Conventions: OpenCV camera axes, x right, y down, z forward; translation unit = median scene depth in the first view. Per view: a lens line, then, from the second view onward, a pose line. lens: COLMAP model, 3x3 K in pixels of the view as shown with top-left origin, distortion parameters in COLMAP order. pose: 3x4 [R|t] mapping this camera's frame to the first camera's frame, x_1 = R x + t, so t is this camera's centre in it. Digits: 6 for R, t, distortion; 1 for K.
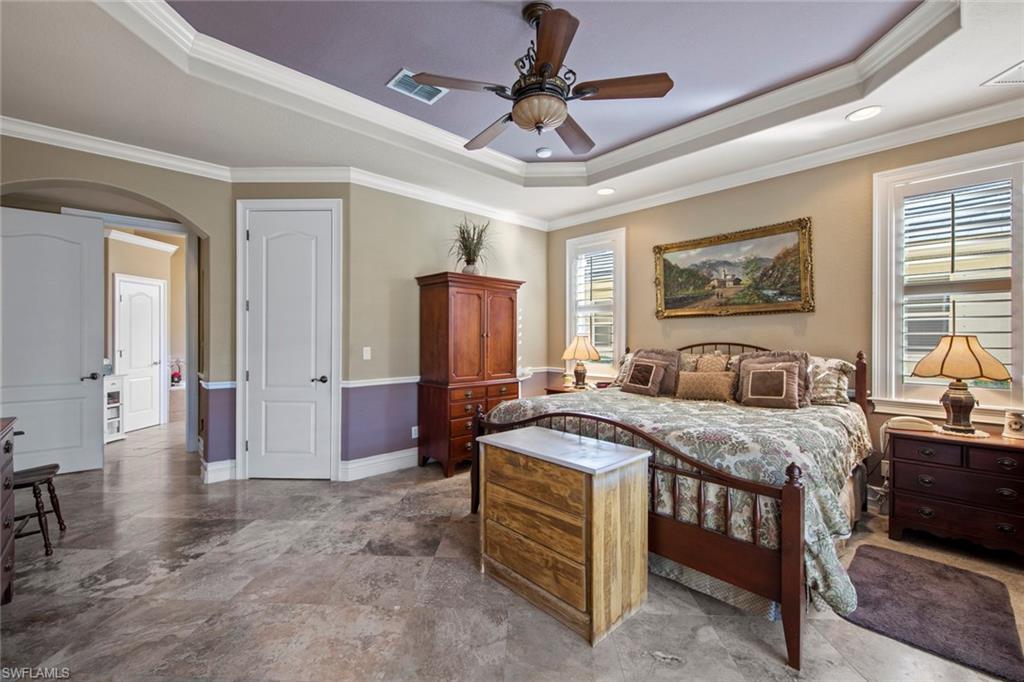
lens RADIAL K [[422.9, 0, 508.1], [0, 422.9, 339.2], [0, 0, 1]] dist [-0.000402, -0.001730]
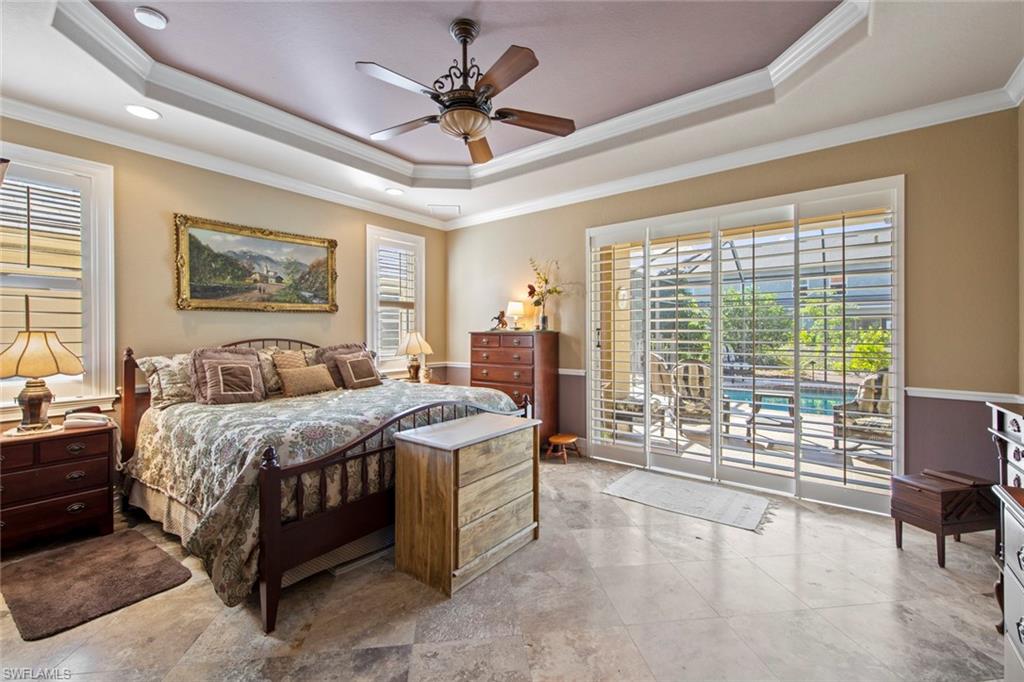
lens RADIAL K [[422.9, 0, 507.8], [0, 422.9, 333.9], [0, 0, 1]] dist [-0.000402, -0.001730]
pose [[-0.168297, -0.004436, 0.985726, -0.564842], [0.006766, 0.999961, 0.005655, -0.004125], [-0.985713, 0.007622, -0.168260, 0.605857]]
